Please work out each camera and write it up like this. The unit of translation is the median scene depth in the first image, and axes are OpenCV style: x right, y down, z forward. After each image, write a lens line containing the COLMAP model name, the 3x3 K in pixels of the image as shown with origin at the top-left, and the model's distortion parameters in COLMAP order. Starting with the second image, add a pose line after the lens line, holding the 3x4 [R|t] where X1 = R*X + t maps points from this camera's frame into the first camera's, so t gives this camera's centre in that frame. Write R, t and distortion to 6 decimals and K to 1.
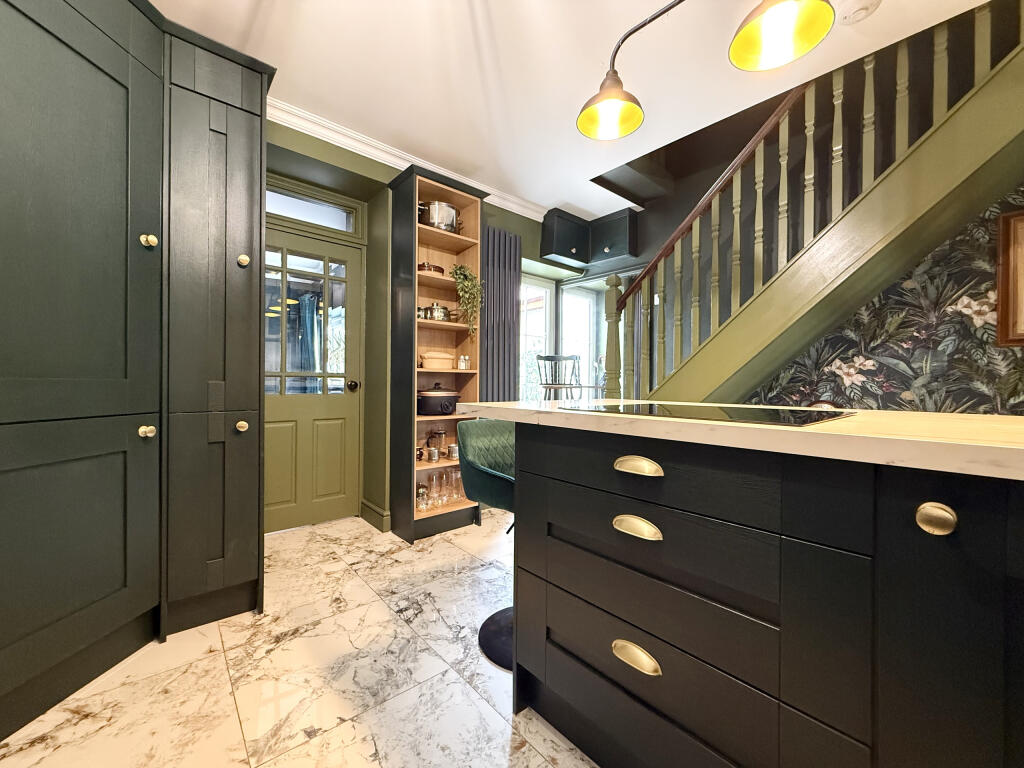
lens RADIAL K [[408.9, 0, 514.8], [0, 408.9, 385.5], [0, 0, 1]] dist [0.001081, 0.000086]
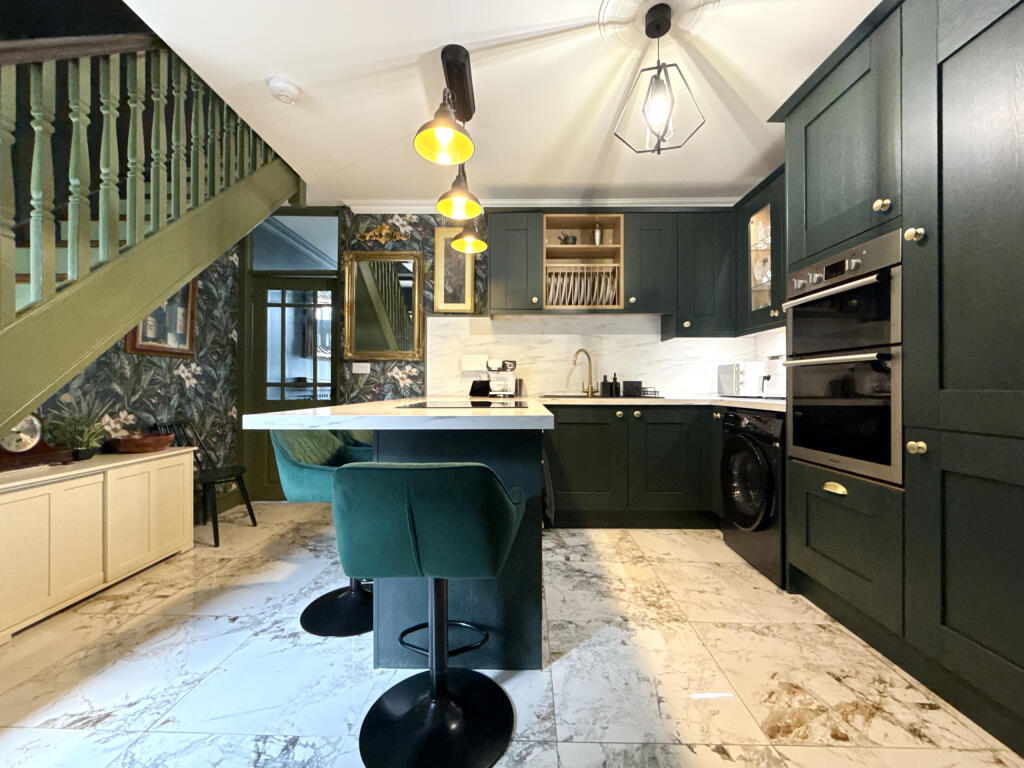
lens RADIAL K [[408.9, 0, 517.4], [0, 408.9, 381.3], [0, 0, 1]] dist [0.001081, 0.000086]
pose [[-0.732279, 0.001133, 0.681004, -0.507770], [0.000943, 0.999999, -0.000650, -0.015363], [-0.681004, 0.000166, -0.732280, 1.290426]]
